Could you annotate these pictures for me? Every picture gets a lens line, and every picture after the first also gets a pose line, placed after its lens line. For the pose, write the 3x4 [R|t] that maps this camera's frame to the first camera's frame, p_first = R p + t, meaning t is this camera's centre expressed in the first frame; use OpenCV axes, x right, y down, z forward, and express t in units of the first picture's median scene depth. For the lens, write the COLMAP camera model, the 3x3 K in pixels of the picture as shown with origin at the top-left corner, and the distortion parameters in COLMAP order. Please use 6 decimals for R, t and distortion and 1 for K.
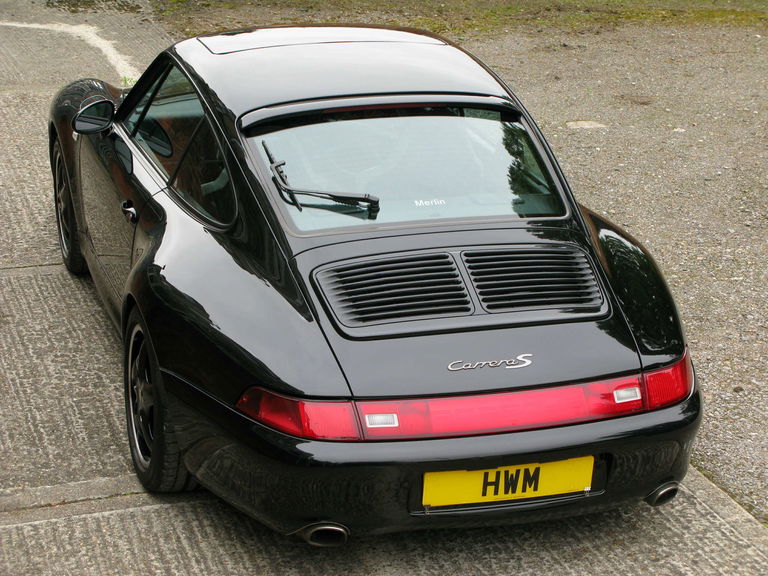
lens RADIAL K [[1734.1, 0, 384.0], [0, 1734.1, 288.0], [0, 0, 1]] dist [0.206264, -0.165496]
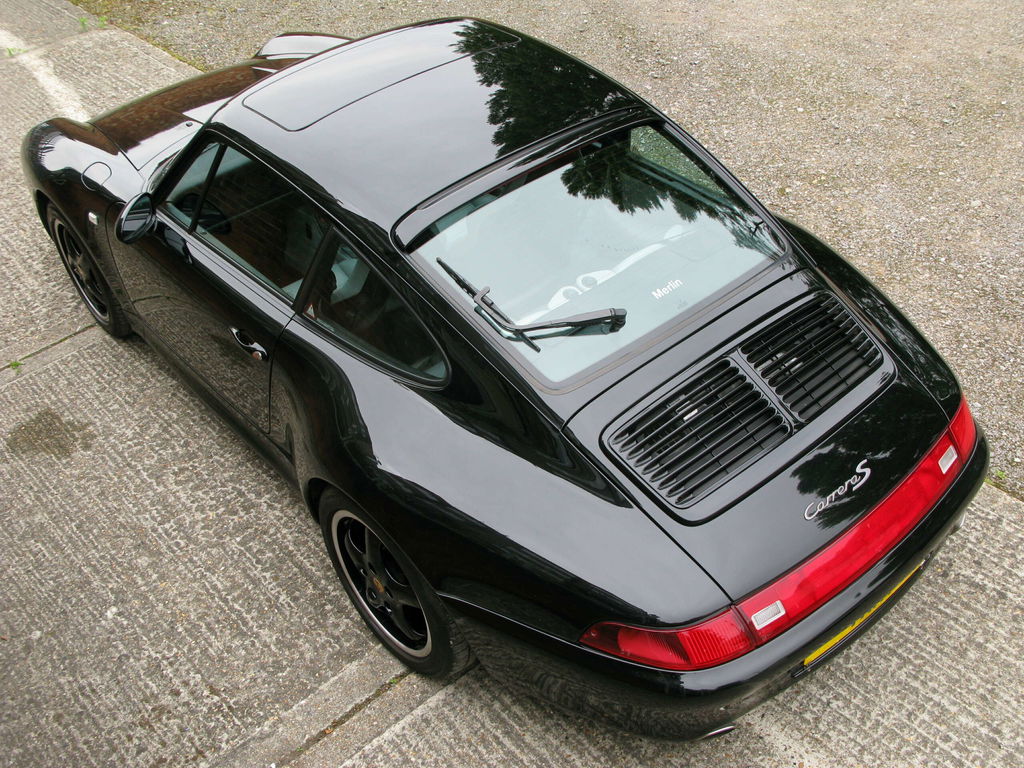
lens RADIAL K [[1112.3, 0, 512.0], [0, 1112.3, 384.0], [0, 0, 1]] dist [-0.109590, 0.000493]
pose [[0.918032, -0.310545, 0.246532, -0.186482], [0.209979, 0.908188, 0.362083, -0.214532], [-0.336341, -0.280637, 0.898954, 0.528243]]
